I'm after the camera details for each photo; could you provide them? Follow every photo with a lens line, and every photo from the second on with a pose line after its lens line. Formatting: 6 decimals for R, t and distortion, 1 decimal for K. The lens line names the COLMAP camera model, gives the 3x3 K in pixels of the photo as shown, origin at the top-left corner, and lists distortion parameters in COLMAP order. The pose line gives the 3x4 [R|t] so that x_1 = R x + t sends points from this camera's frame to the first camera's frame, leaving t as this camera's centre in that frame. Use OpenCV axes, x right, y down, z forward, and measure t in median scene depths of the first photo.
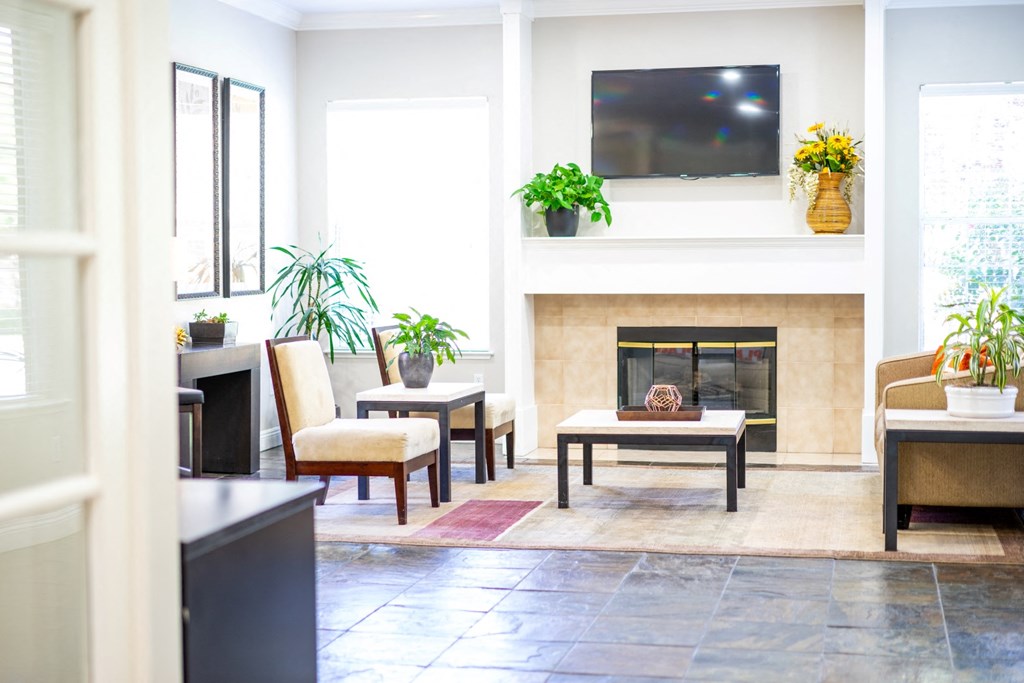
lens RADIAL K [[1579.1, 0, 512.0], [0, 1579.1, 341.5], [0, 0, 1]] dist [-0.014517, -0.017224]
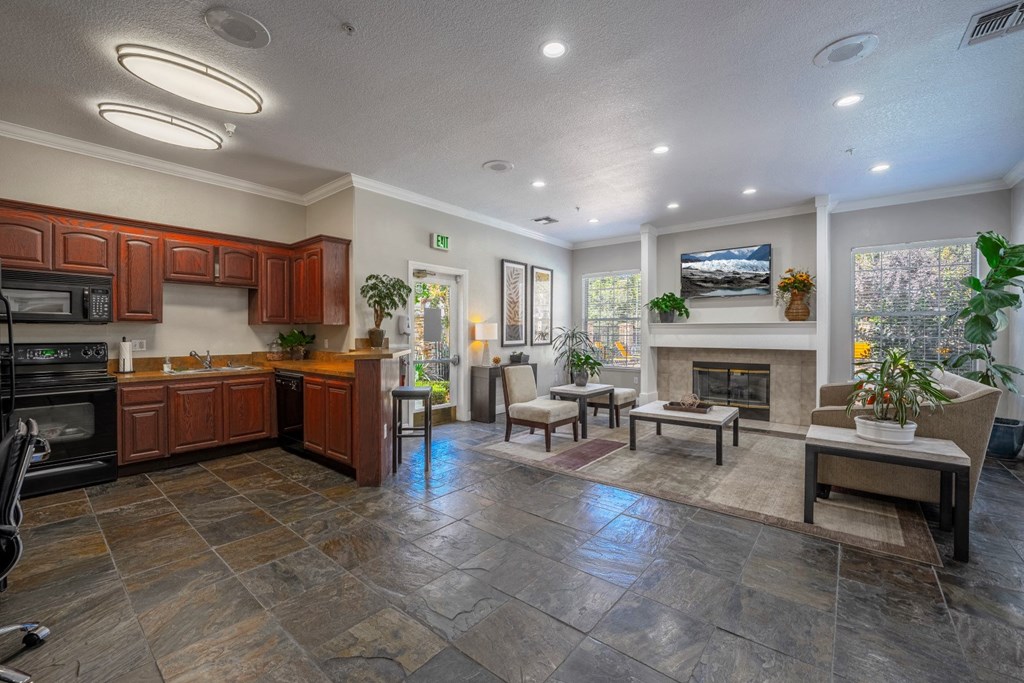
lens RADIAL K [[412.0, 0, 510.2], [0, 412.0, 336.2], [0, 0, 1]] dist [-0.018500, 0.000034]
pose [[0.890489, 0.009938, -0.454897, 0.110697], [-0.029561, 0.998913, -0.036044, -0.017771], [0.454044, 0.045543, 0.889815, 0.352180]]
